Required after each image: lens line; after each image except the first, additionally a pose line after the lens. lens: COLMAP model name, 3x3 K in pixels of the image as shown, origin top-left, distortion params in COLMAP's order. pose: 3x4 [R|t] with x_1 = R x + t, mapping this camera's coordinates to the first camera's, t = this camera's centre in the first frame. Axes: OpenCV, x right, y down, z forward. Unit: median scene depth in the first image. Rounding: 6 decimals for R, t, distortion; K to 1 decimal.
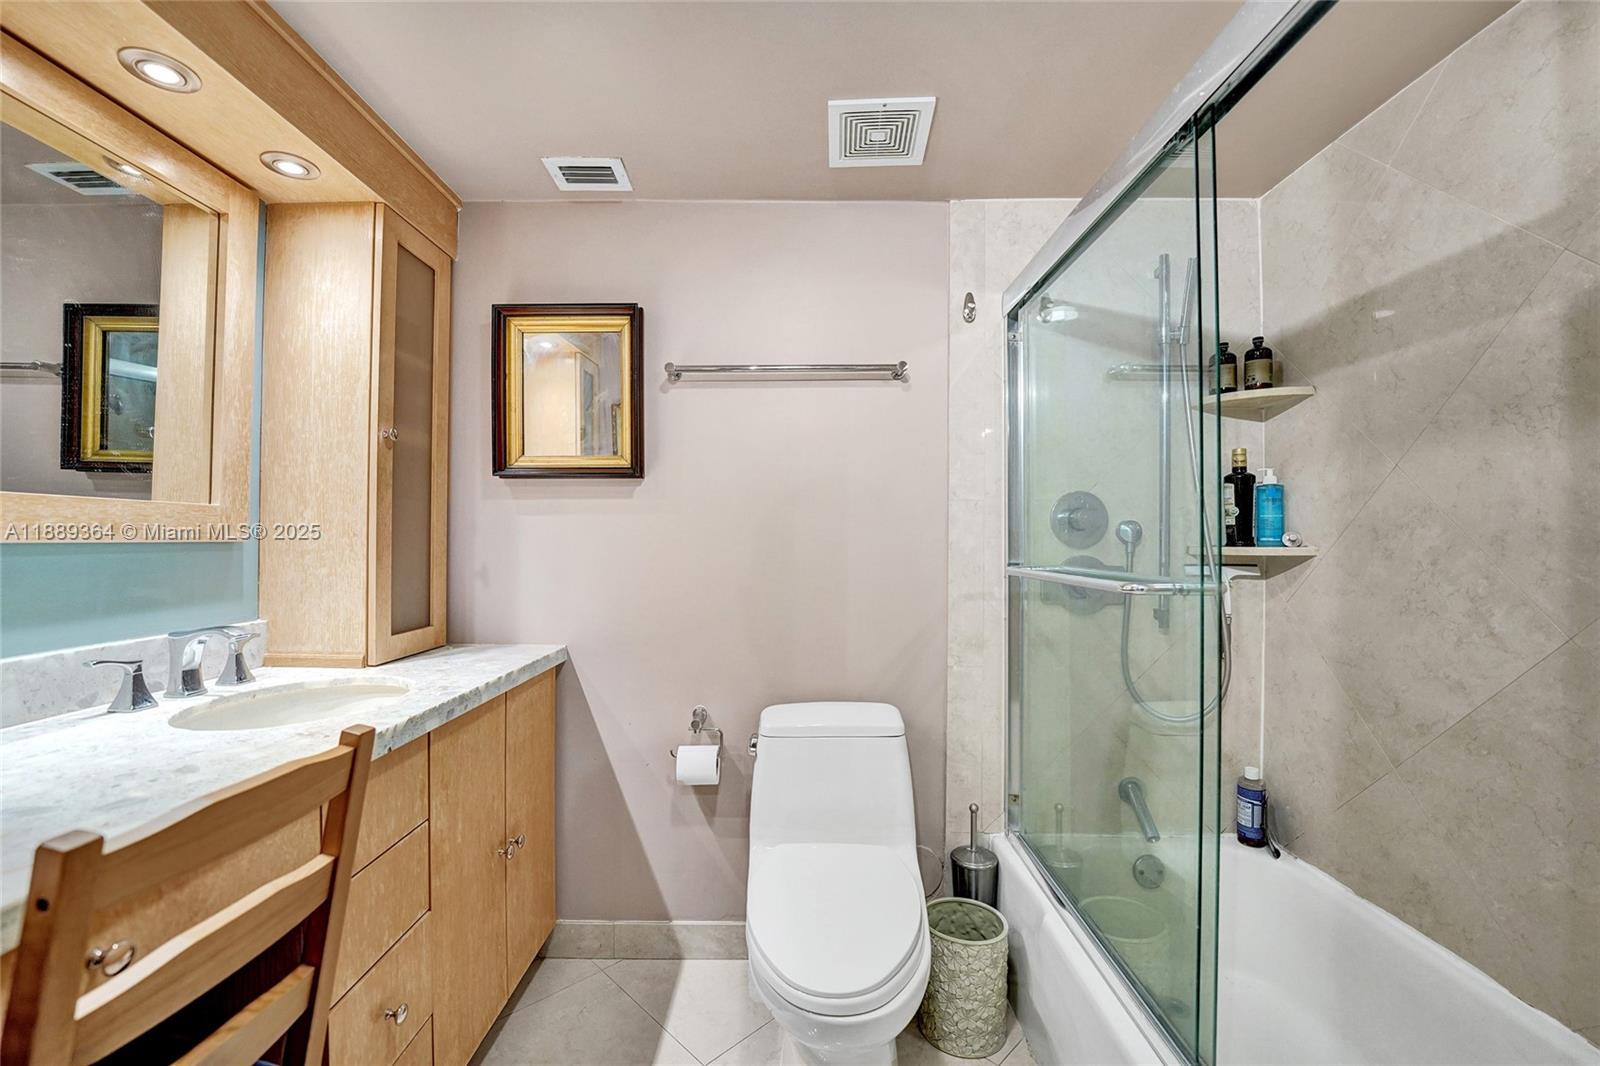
lens RADIAL K [[678.1, 0, 800.0], [0, 678.1, 533.0], [0, 0, 1]] dist [0.001105, -0.000253]
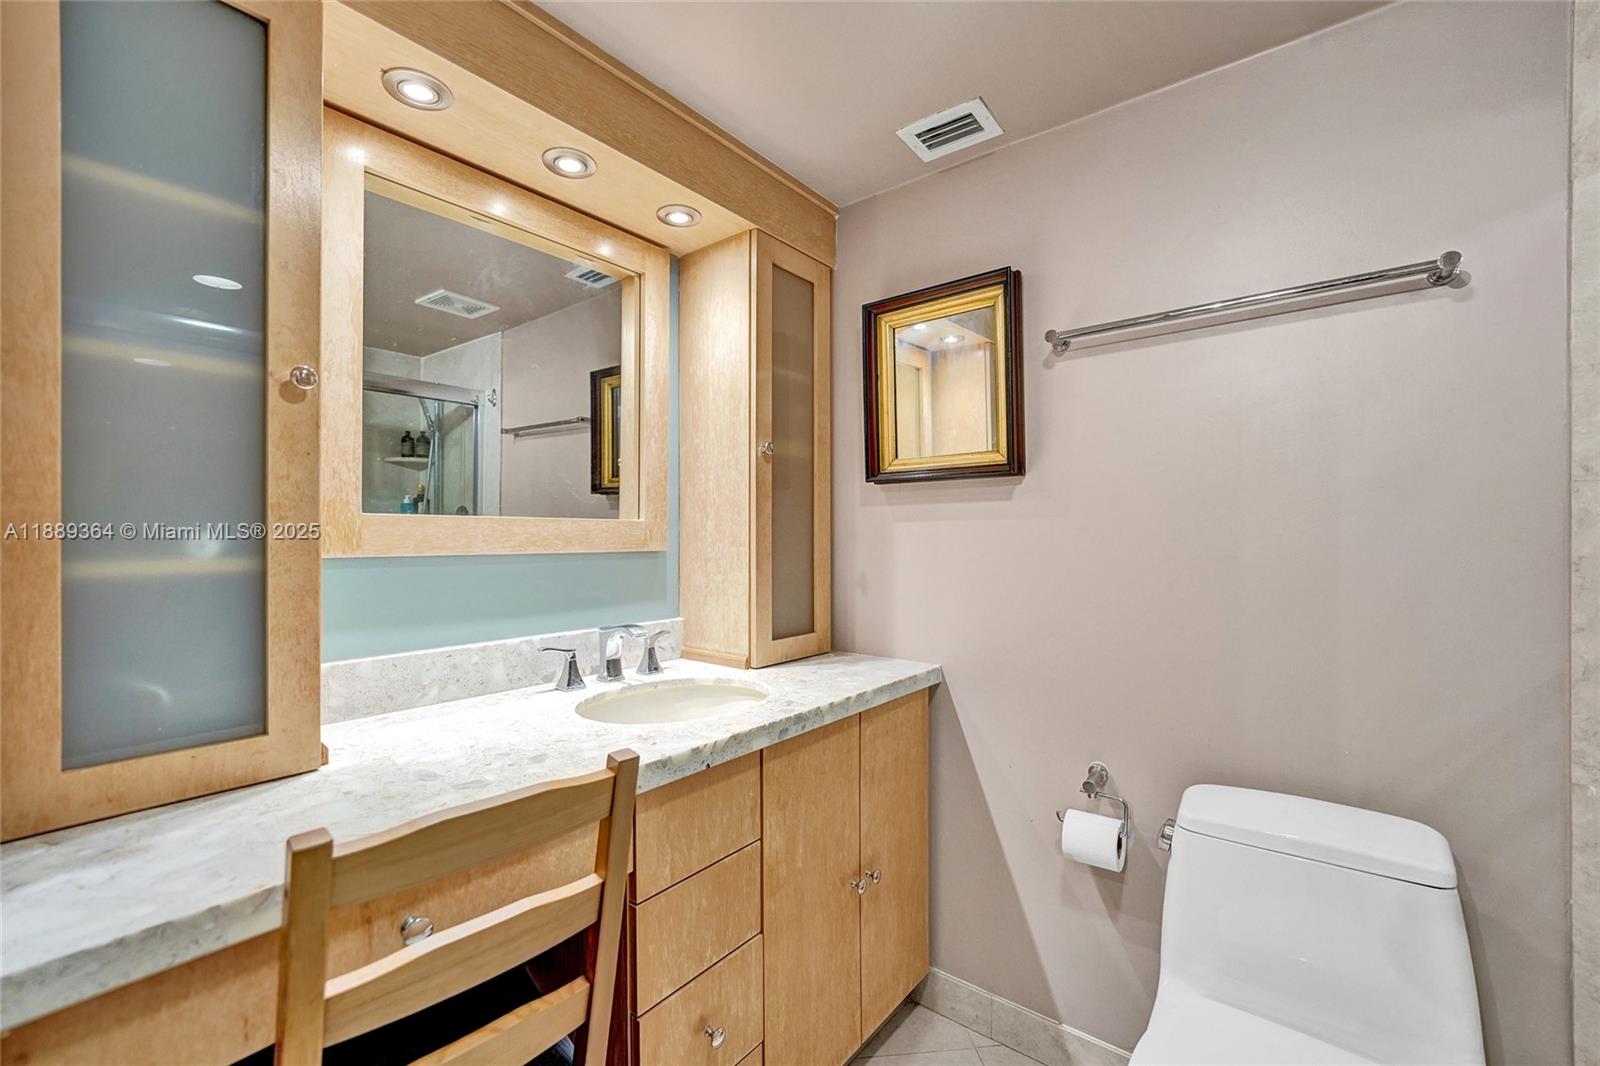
lens RADIAL K [[678.1, 0, 800.0], [0, 678.1, 533.0], [0, 0, 1]] dist [0.001105, -0.000253]
pose [[0.783912, -0.006531, -0.620838, 0.086468], [0.008393, 0.999965, 0.000078, -0.015279], [0.620816, -0.005272, 0.783939, 0.217734]]
